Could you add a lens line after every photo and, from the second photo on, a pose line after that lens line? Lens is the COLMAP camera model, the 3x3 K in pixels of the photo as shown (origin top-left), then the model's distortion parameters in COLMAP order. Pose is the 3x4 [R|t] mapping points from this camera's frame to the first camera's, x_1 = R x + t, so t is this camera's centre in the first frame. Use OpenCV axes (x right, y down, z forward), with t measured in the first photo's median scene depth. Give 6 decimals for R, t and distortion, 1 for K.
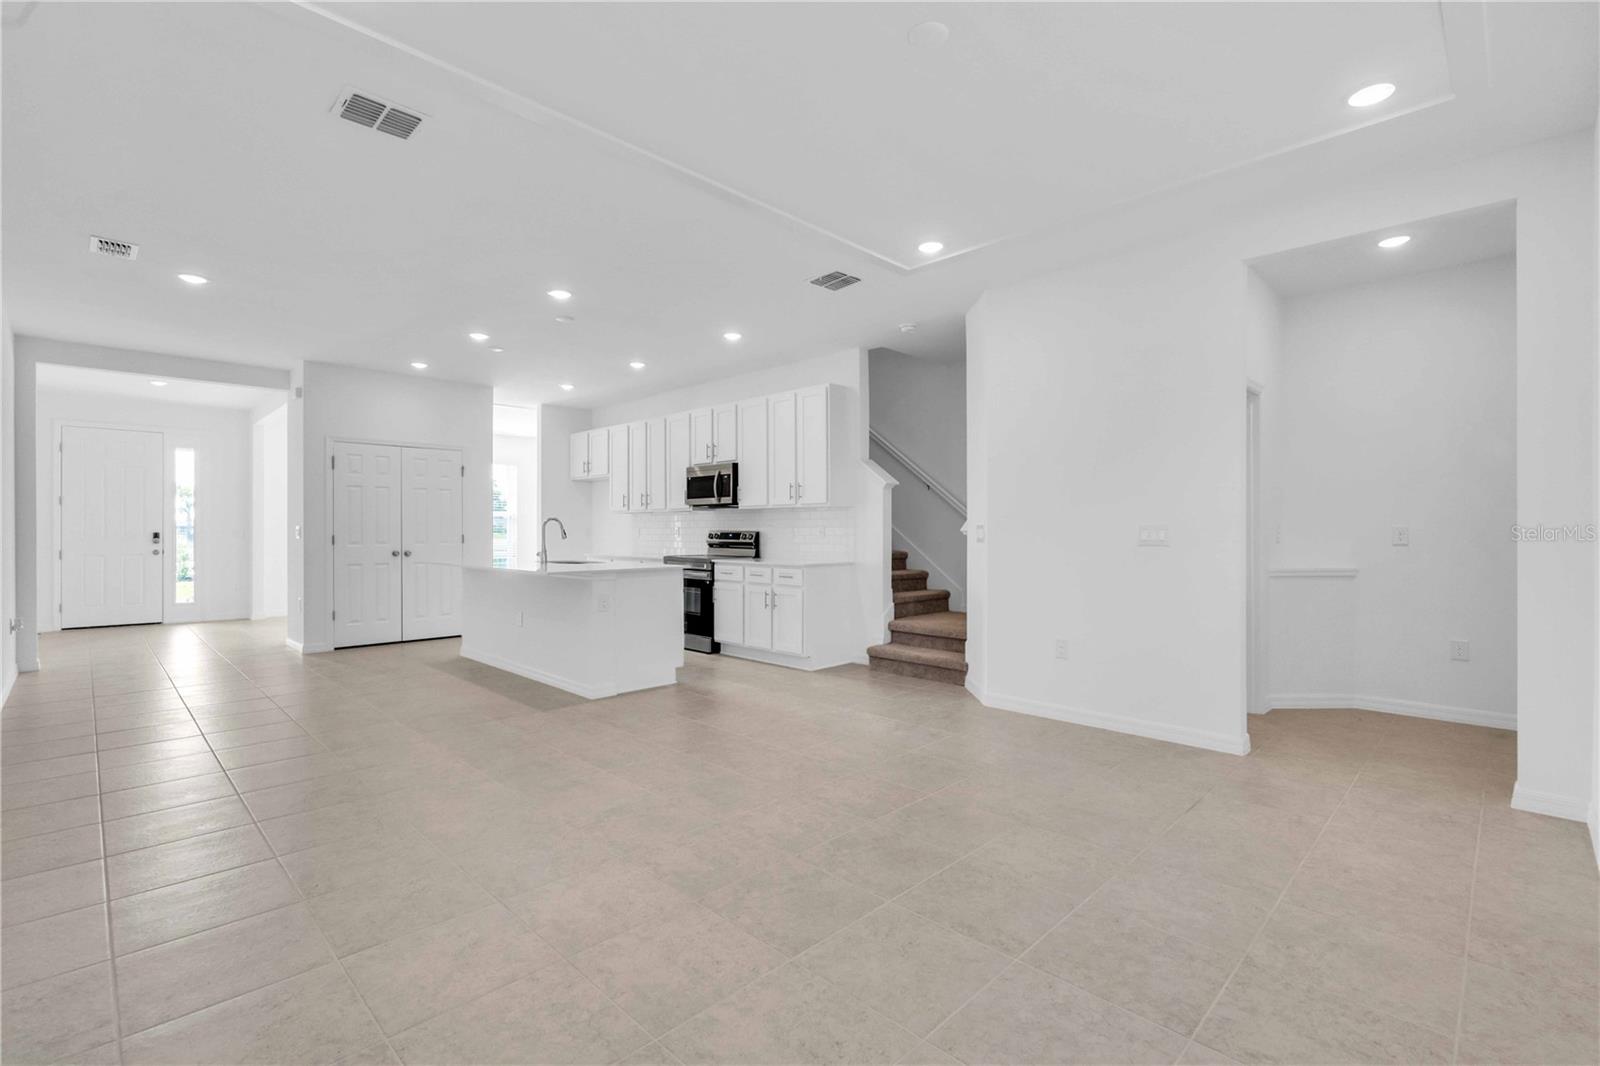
lens RADIAL K [[733.7, 0, 804.2], [0, 733.7, 524.3], [0, 0, 1]] dist [-0.008710, 0.000709]
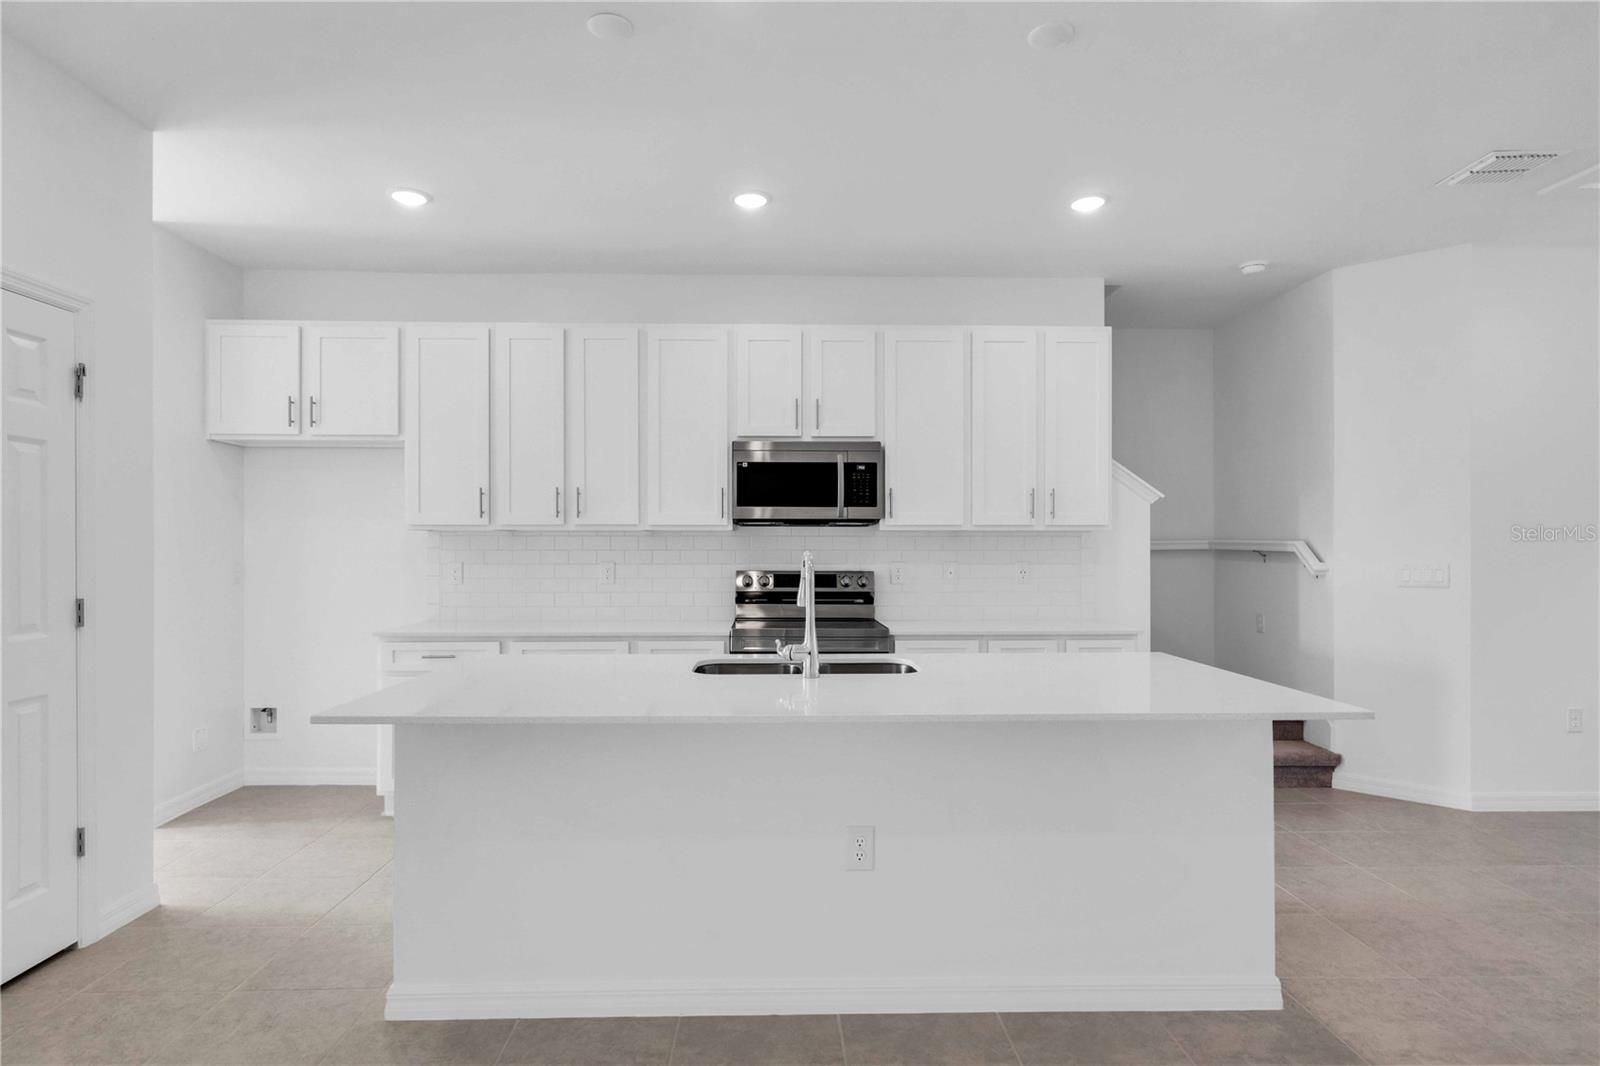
lens RADIAL K [[869.1, 0, 803.9], [0, 869.1, 544.5], [0, 0, 1]] dist [0.000062, 0.000369]
pose [[0.679399, 0.004764, 0.733753, -0.566898], [-0.007944, 0.999968, 0.000864, -0.010399], [-0.733726, -0.006416, 0.679415, 0.597063]]
